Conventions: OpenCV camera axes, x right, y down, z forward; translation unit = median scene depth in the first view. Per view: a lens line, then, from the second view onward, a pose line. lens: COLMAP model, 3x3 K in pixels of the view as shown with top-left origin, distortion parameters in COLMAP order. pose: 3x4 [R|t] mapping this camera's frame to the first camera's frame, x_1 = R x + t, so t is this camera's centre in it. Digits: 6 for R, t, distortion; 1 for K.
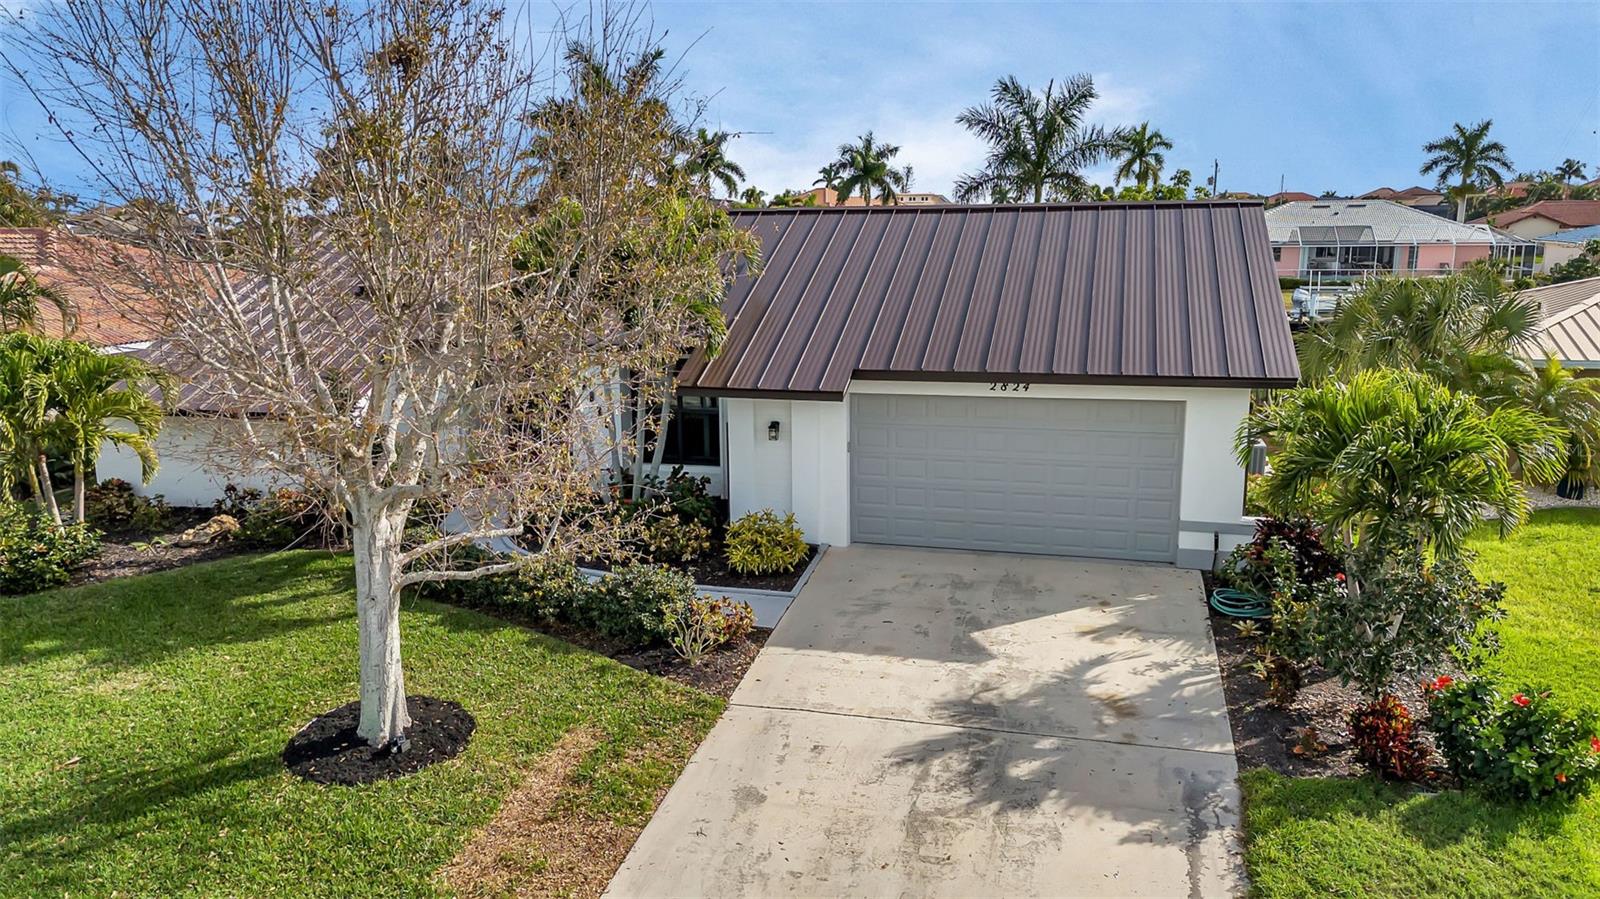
lens RADIAL K [[1184.0, 0, 801.4], [0, 1184.0, 425.2], [0, 0, 1]] dist [0.084286, -0.101524]
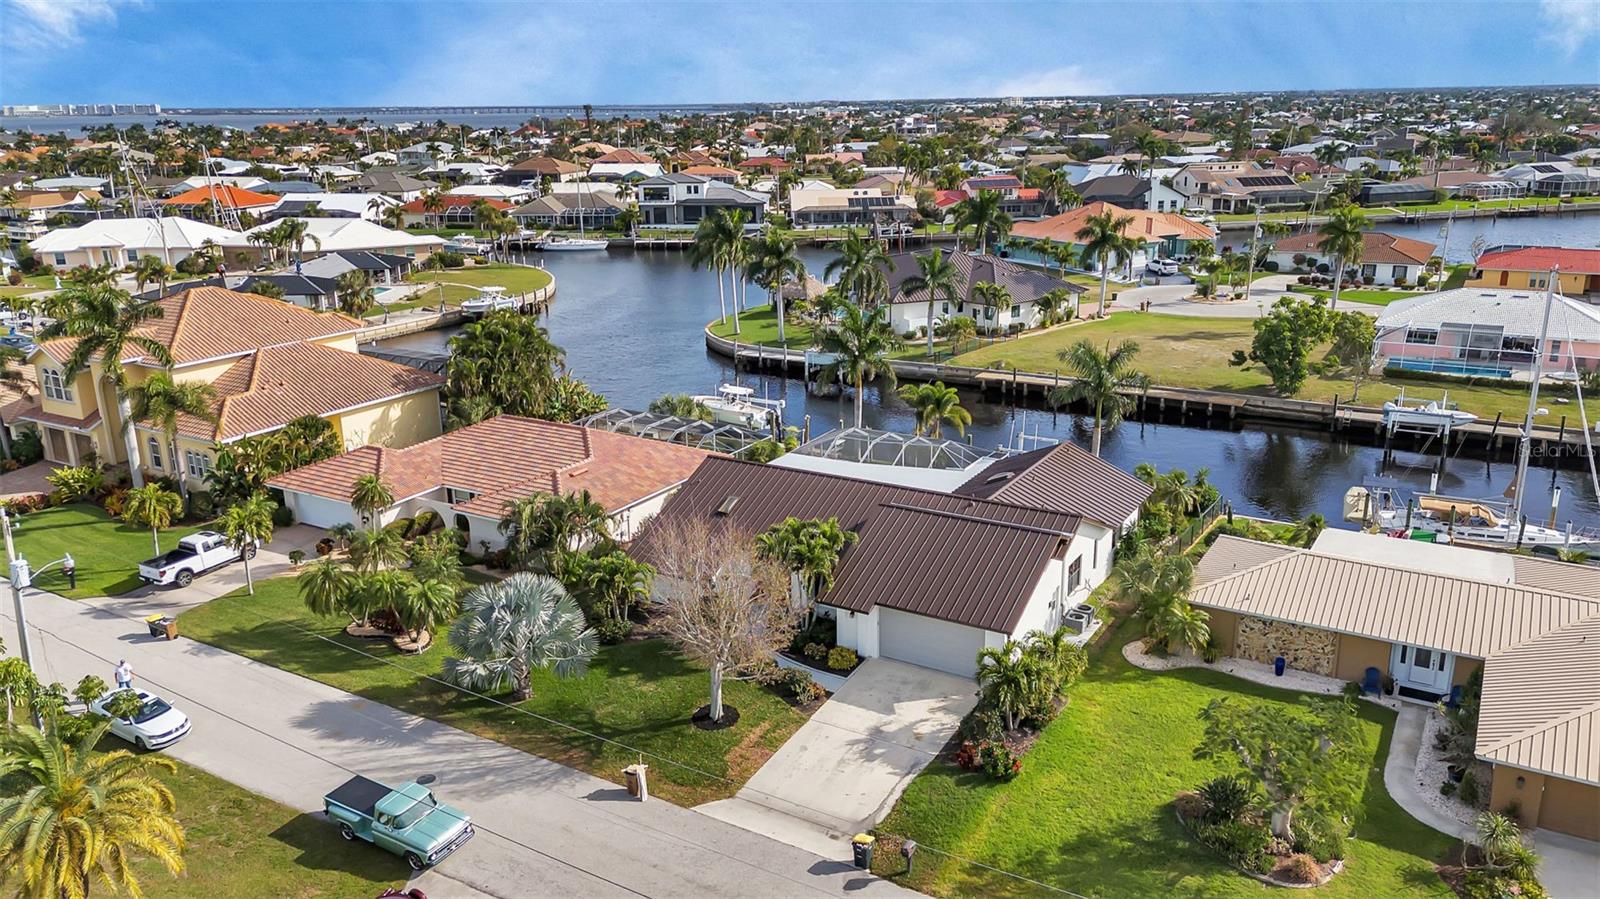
lens RADIAL K [[1184.0, 0, 801.4], [0, 1184.0, 425.2], [0, 0, 1]] dist [0.084286, -0.101524]
pose [[0.957827, 0.070768, -0.278494, 0.775019], [-0.044365, 0.993998, 0.099999, -0.908819], [0.283899, -0.083426, 0.955218, -2.120554]]
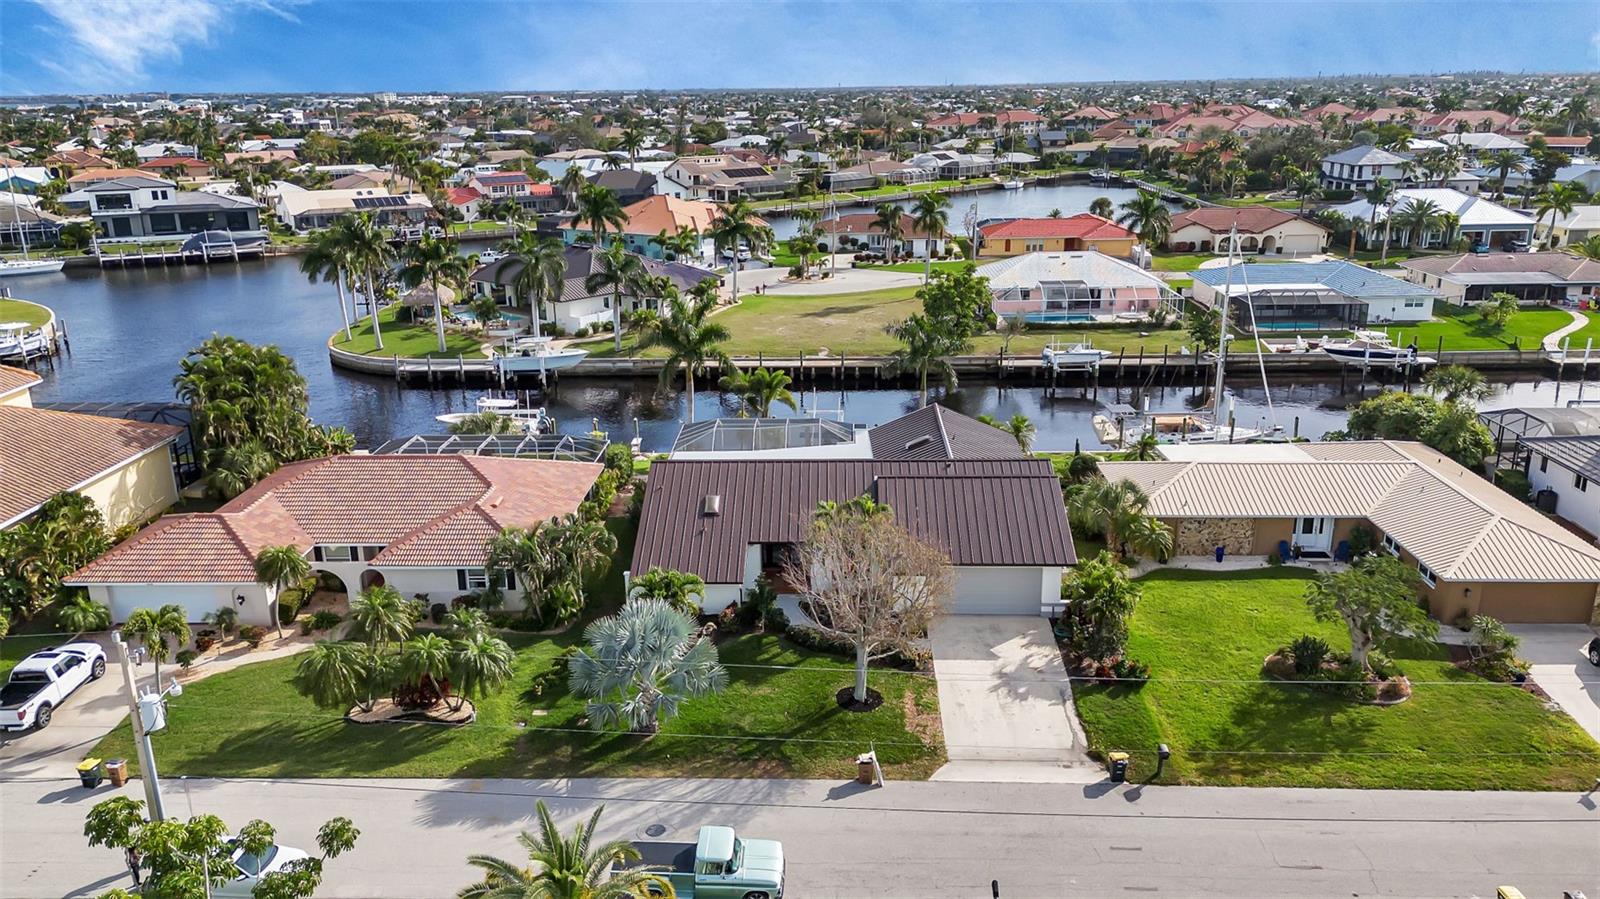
lens RADIAL K [[1184.0, 0, 801.4], [0, 1184.0, 425.2], [0, 0, 1]] dist [0.084286, -0.101524]
pose [[0.976590, -0.060091, 0.206546, -1.112099], [0.039654, 0.994024, 0.101701, -0.880117], [-0.211423, -0.091130, 0.973137, -2.263271]]
